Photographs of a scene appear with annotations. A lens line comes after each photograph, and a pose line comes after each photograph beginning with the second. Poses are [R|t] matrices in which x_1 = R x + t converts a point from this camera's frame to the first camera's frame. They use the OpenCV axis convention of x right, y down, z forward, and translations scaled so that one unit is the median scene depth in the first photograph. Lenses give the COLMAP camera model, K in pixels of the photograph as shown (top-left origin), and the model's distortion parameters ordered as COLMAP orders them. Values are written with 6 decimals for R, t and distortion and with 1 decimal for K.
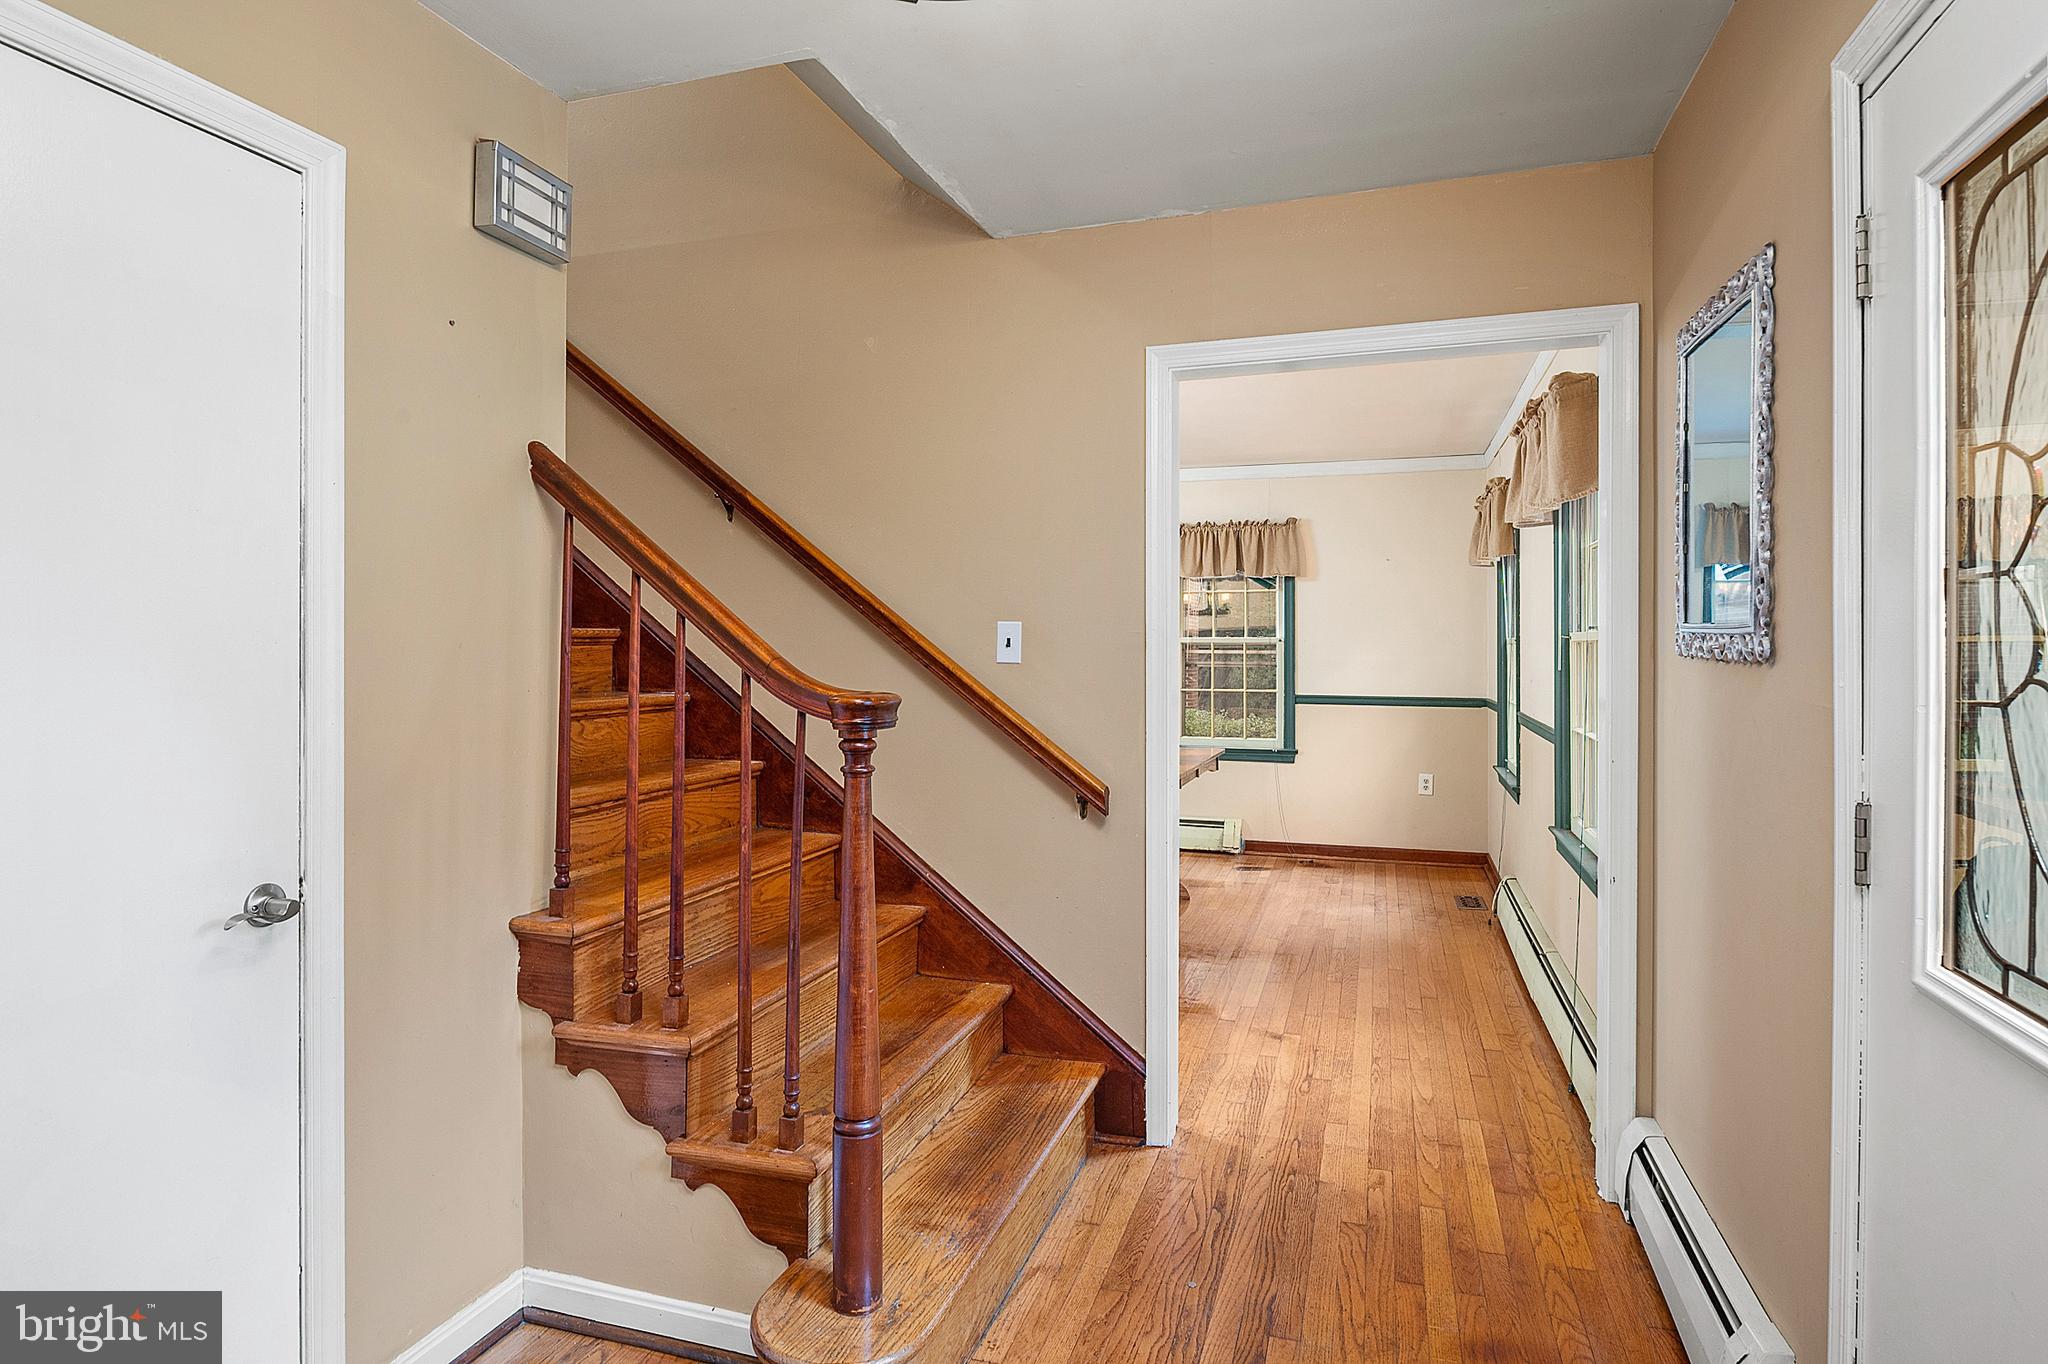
lens RADIAL K [[1112.1, 0, 1024.7], [0, 1112.1, 648.5], [0, 0, 1]] dist [-0.000385, -0.000040]
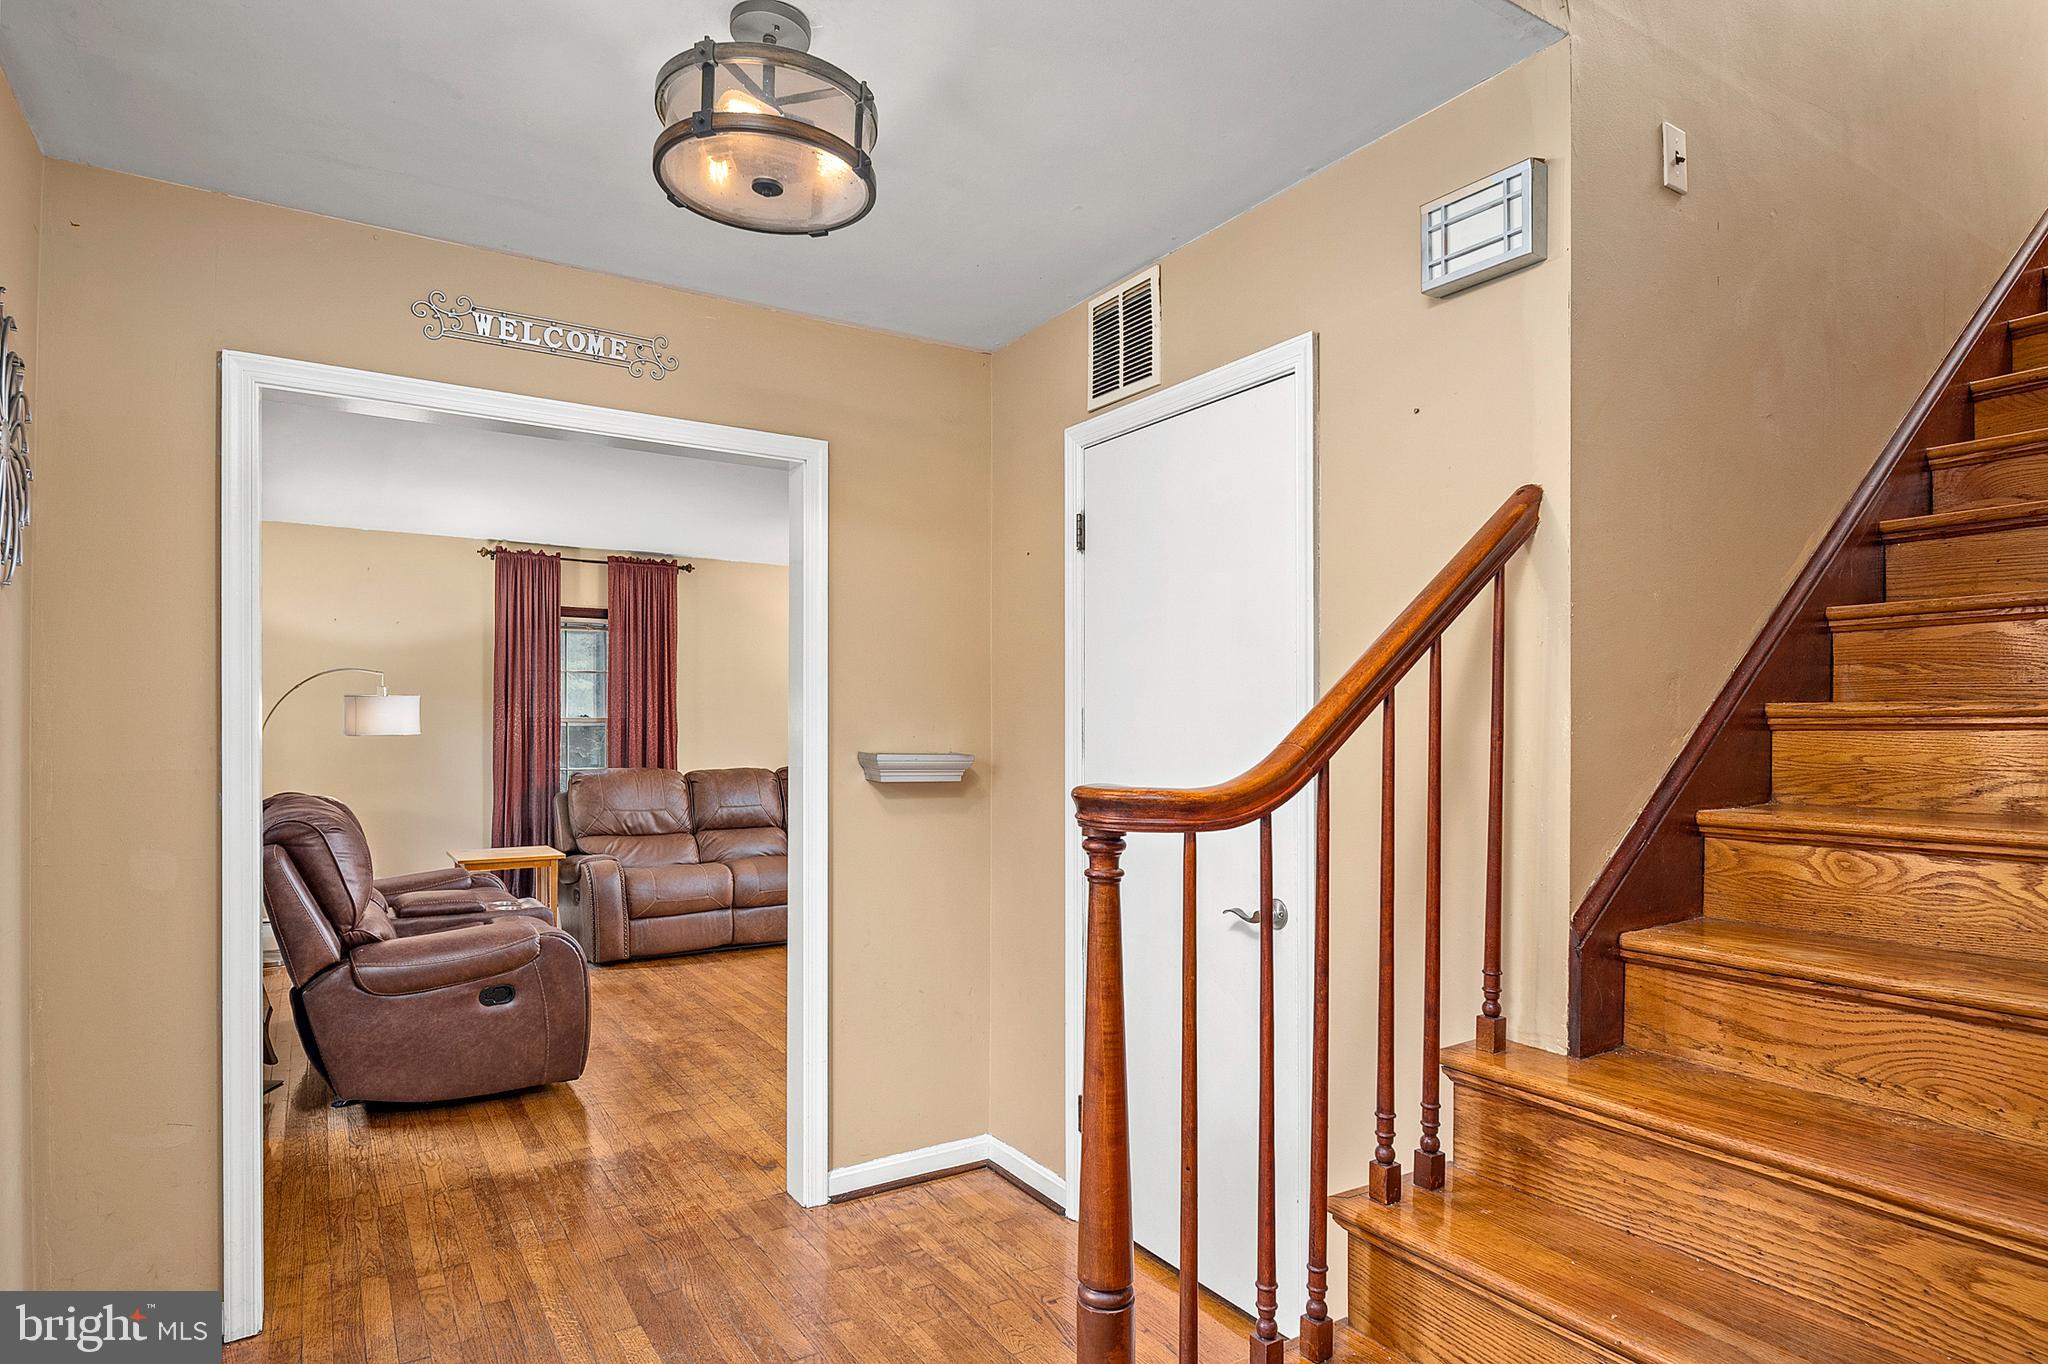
lens RADIAL K [[1107.5, 0, 1024.1], [0, 1107.5, 728.7], [0, 0, 1]] dist [0.000292, 0.000056]
pose [[-0.633743, 0.003507, -0.773536, 0.460240], [-0.000448, 0.999988, 0.004900, -0.007598], [0.773543, 0.003452, -0.633734, 1.263790]]
